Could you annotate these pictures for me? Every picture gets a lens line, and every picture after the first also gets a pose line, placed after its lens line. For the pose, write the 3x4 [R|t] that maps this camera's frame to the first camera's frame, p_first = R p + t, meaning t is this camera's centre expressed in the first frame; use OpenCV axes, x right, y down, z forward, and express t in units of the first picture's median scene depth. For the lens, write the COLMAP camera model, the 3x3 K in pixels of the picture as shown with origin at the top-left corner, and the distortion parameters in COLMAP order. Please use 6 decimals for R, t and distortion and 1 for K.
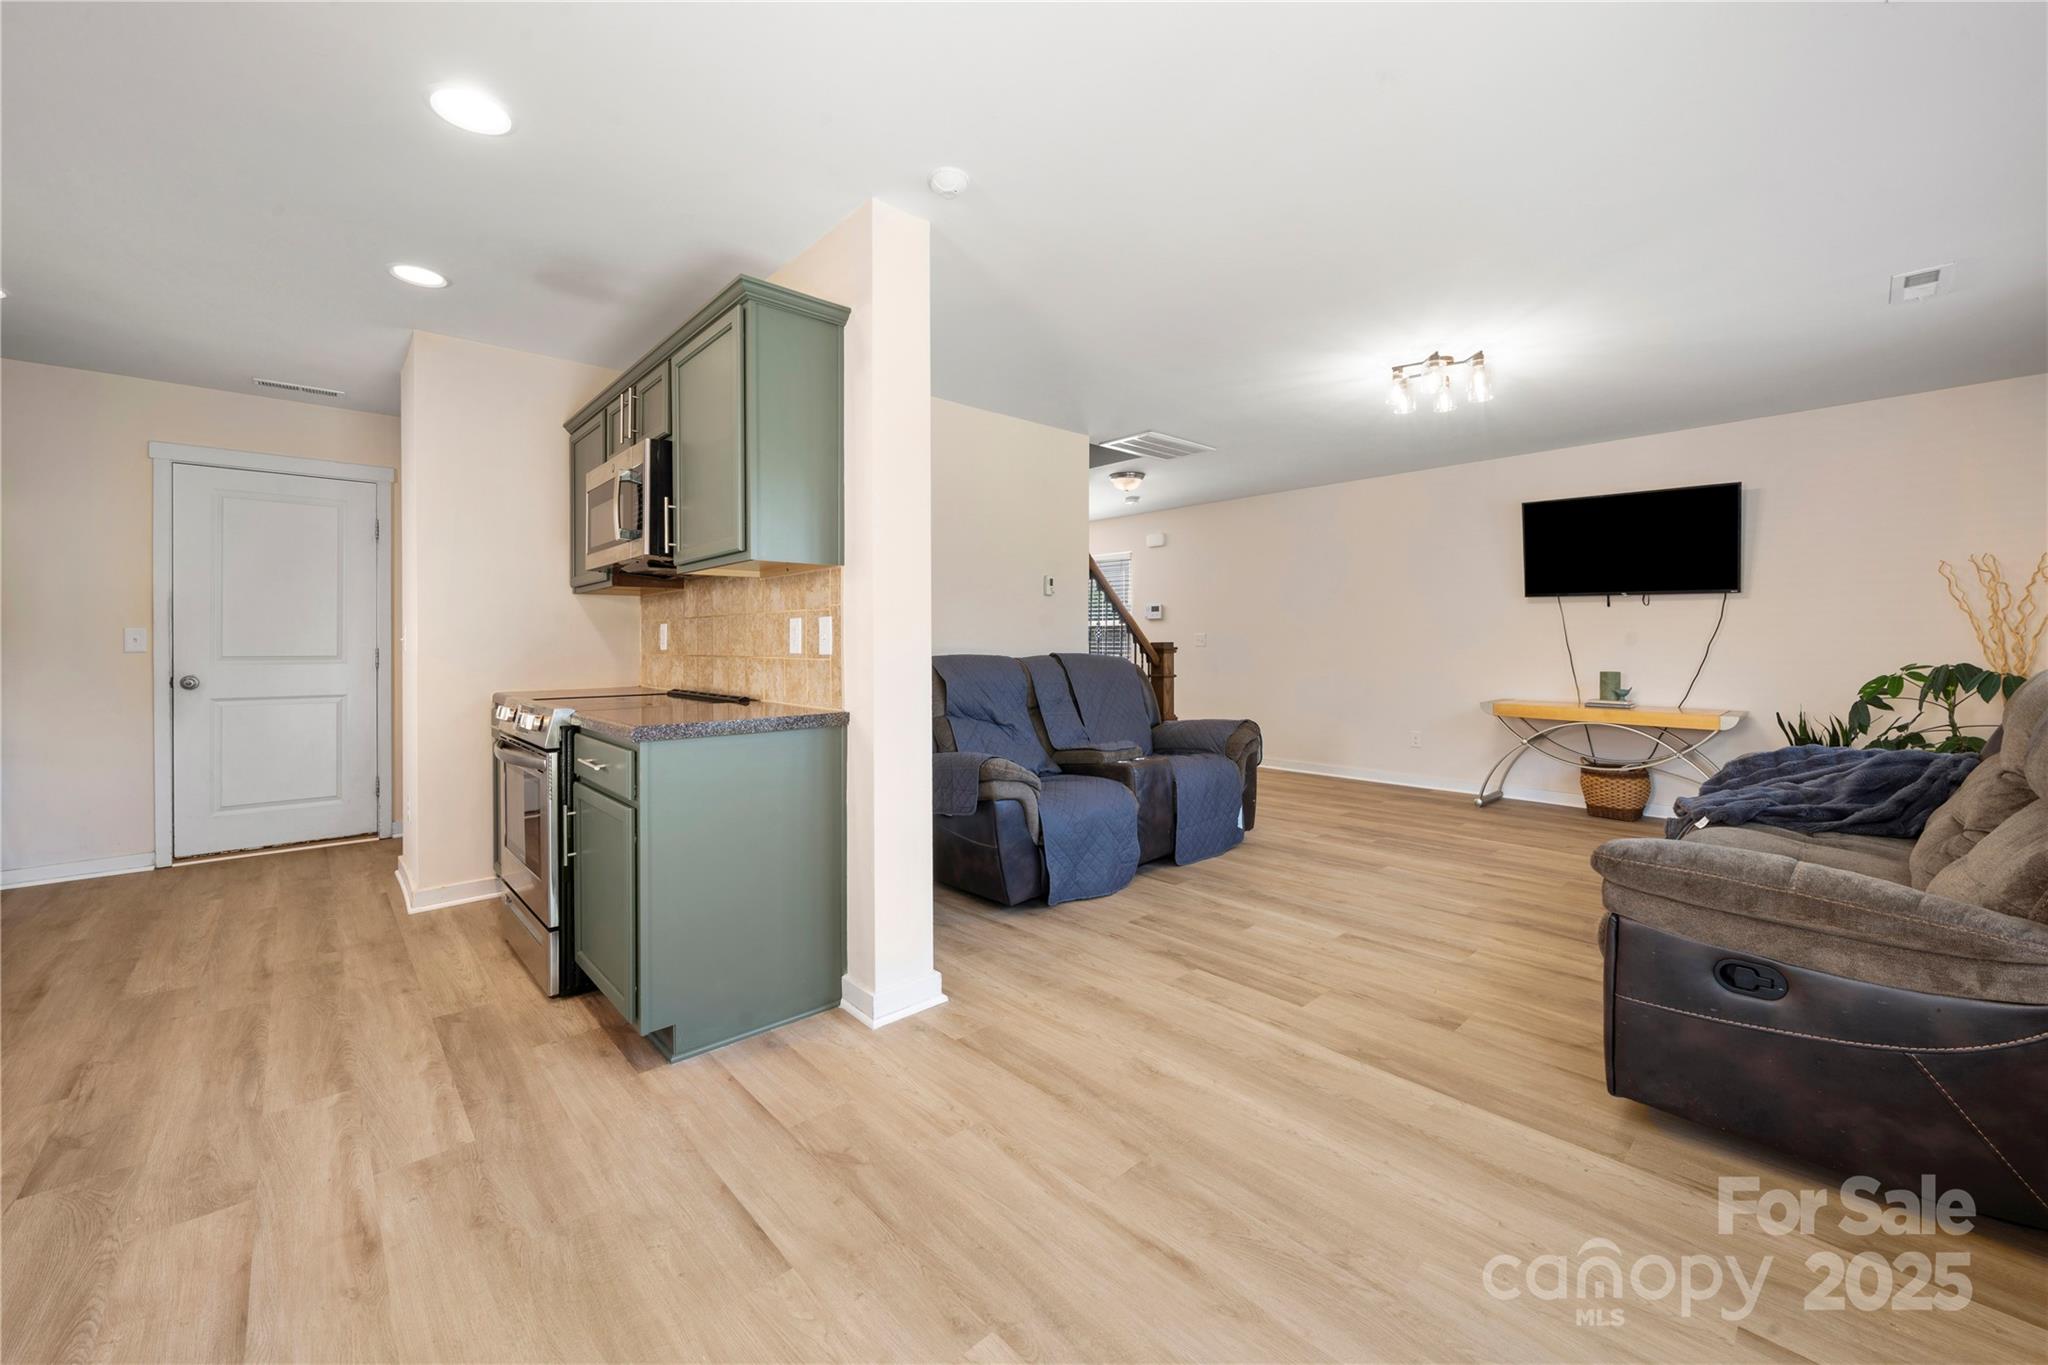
lens RADIAL K [[799.8, 0, 1016.4], [0, 799.8, 642.1], [0, 0, 1]] dist [0.000227, 0.000055]
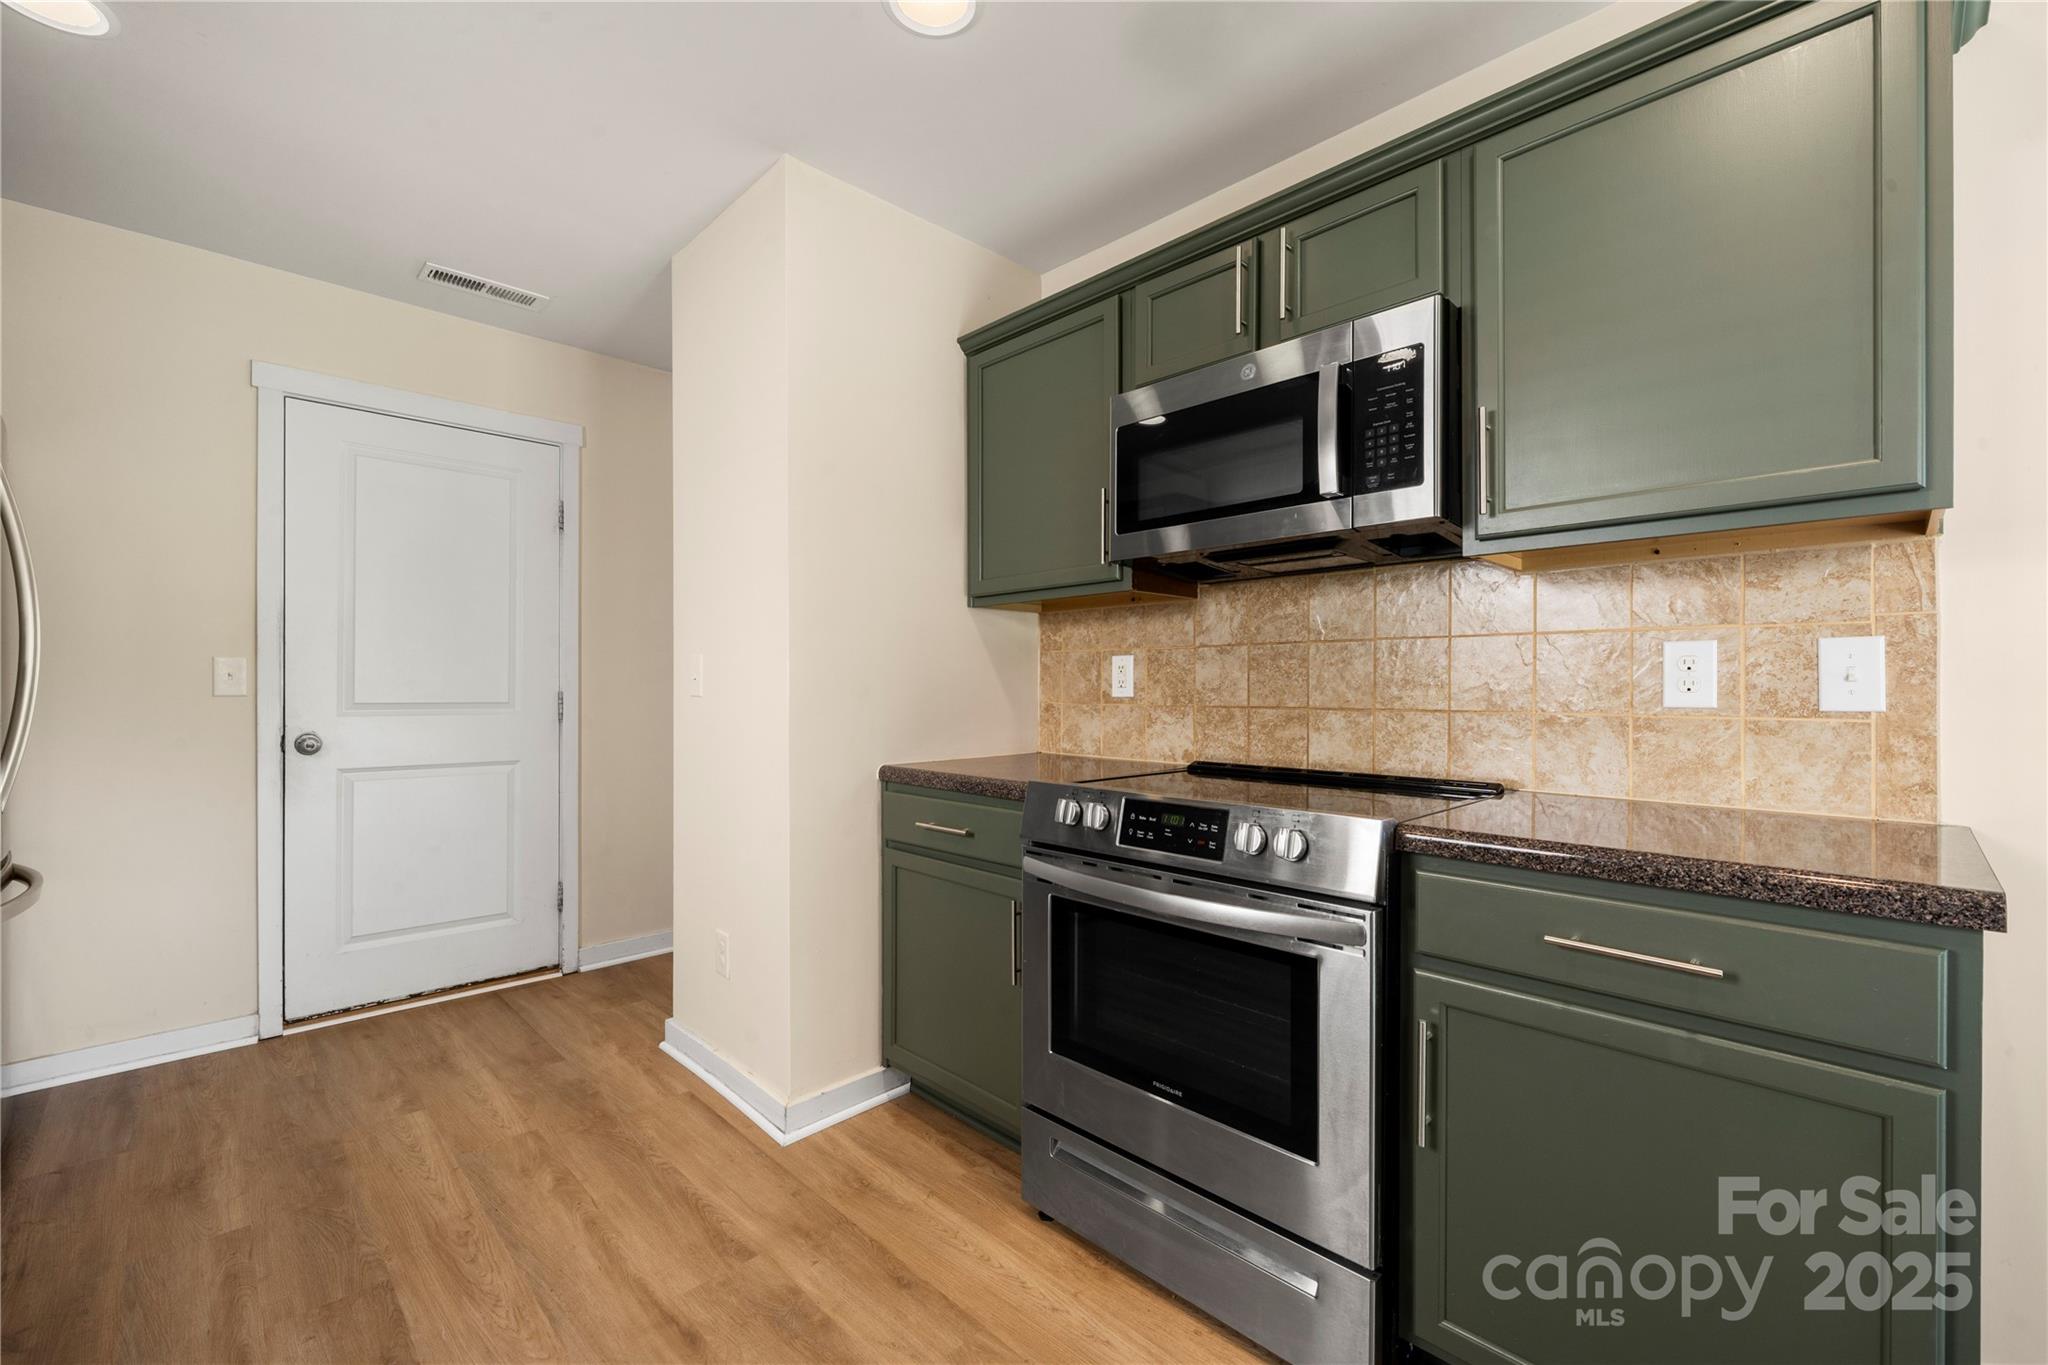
lens RADIAL K [[855.8, 0, 1015.1], [0, 855.8, 683.6], [0, 0, 1]] dist [0.000262, 0.000100]
pose [[0.999155, 0.005246, 0.040765, -0.724744], [-0.005163, 0.999984, -0.002141, 0.001766], [-0.040775, 0.001929, 0.999166, 0.429318]]
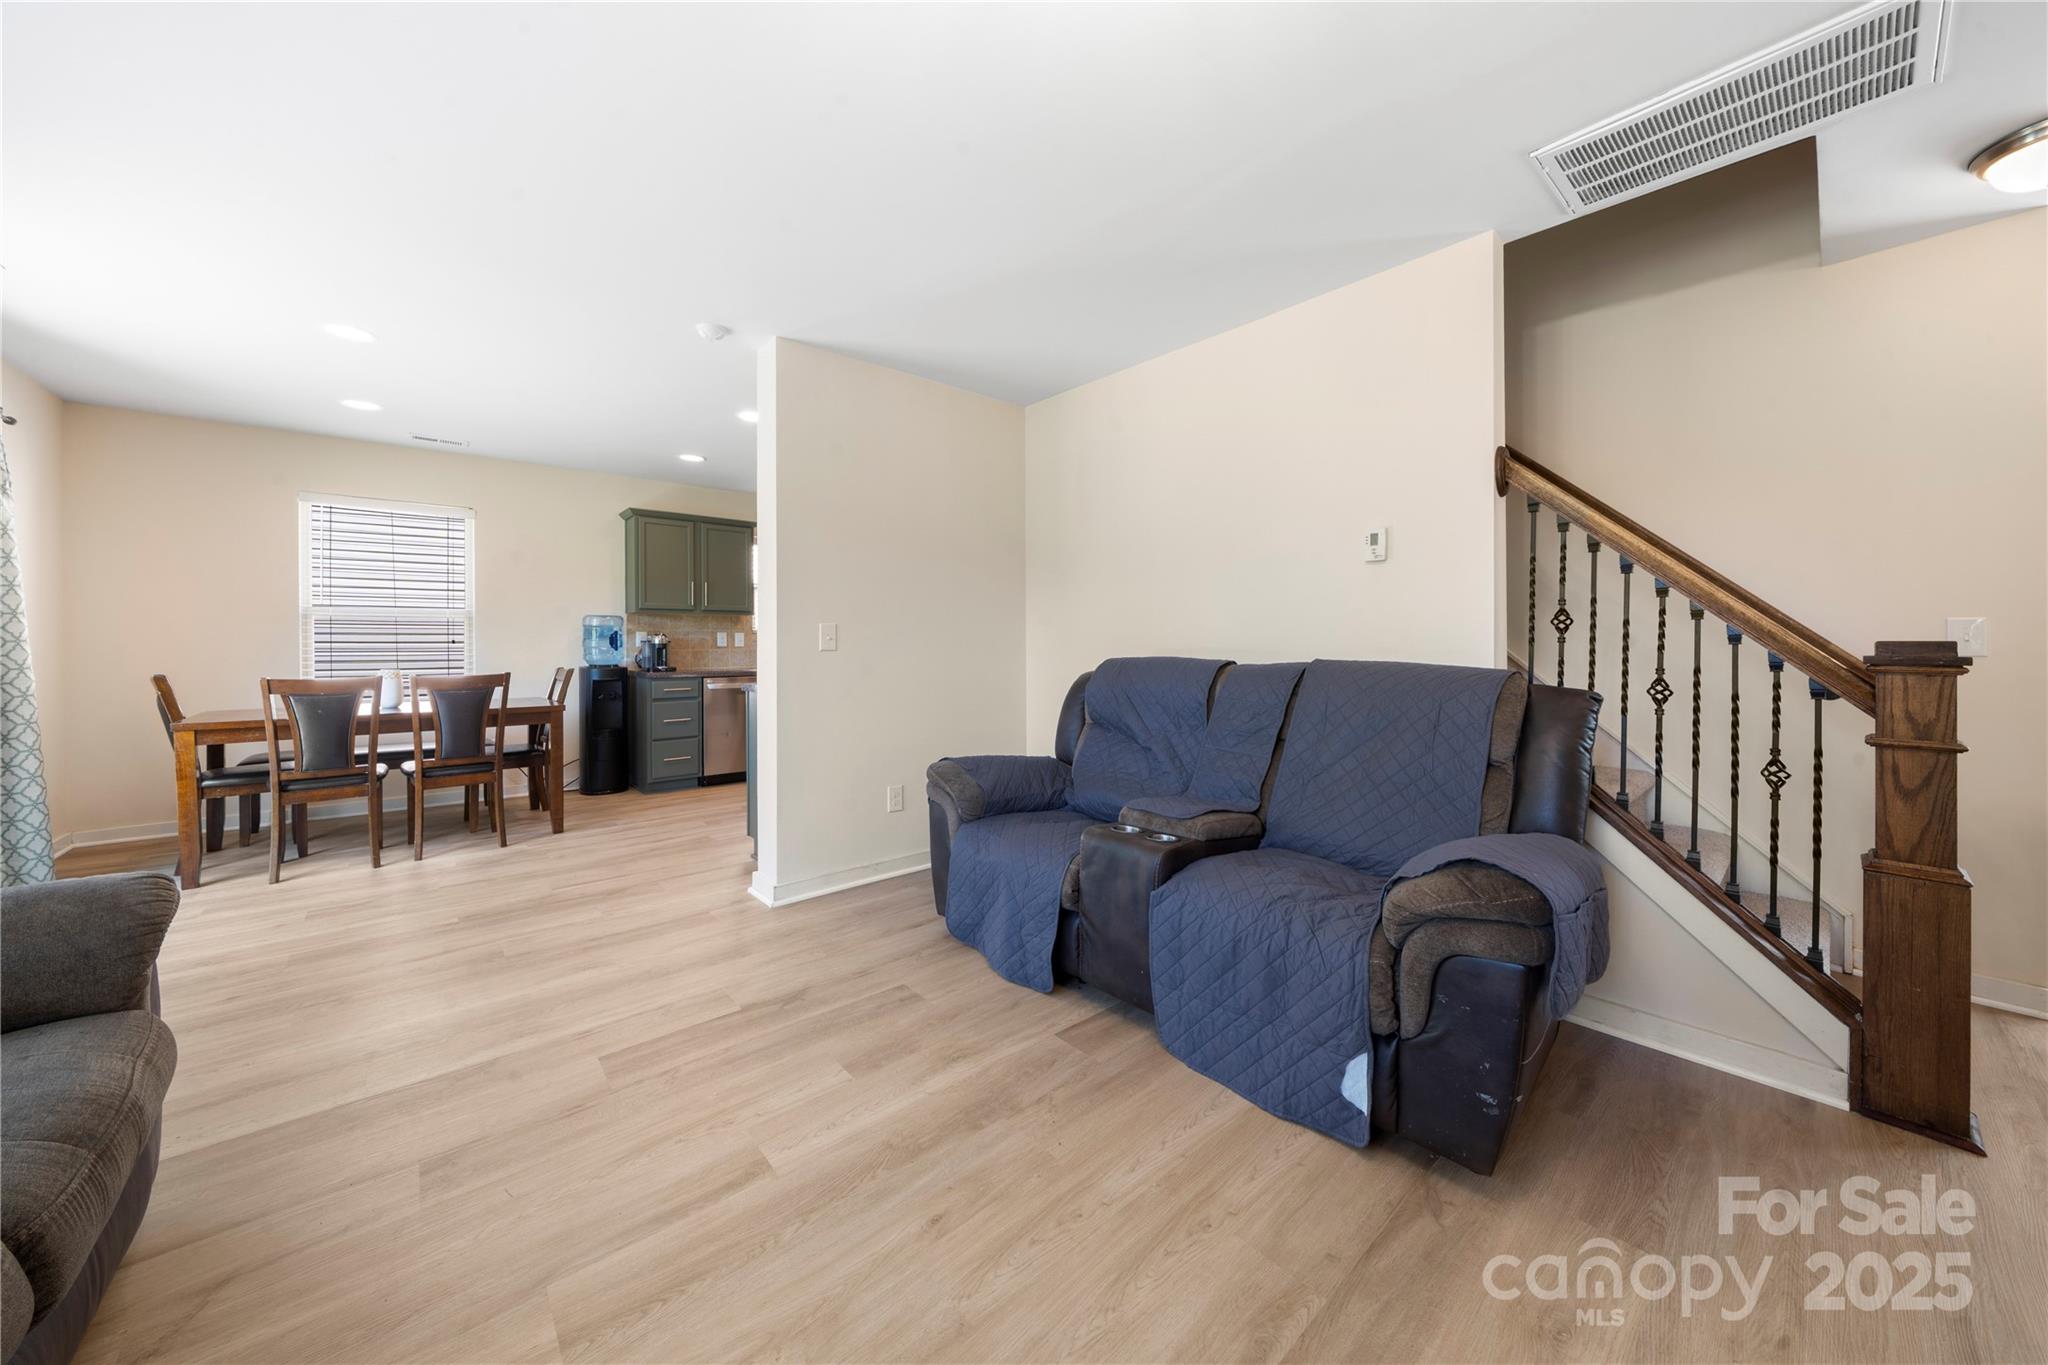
lens RADIAL K [[708.5, 0, 1021.8], [0, 708.5, 655.7], [0, 0, 1]] dist [-0.001935, -0.000211]
pose [[-0.023503, 0.021587, -0.999491, 0.989004], [0.002485, 0.999765, 0.021534, -0.001570], [0.999721, -0.001978, -0.023551, 1.318348]]
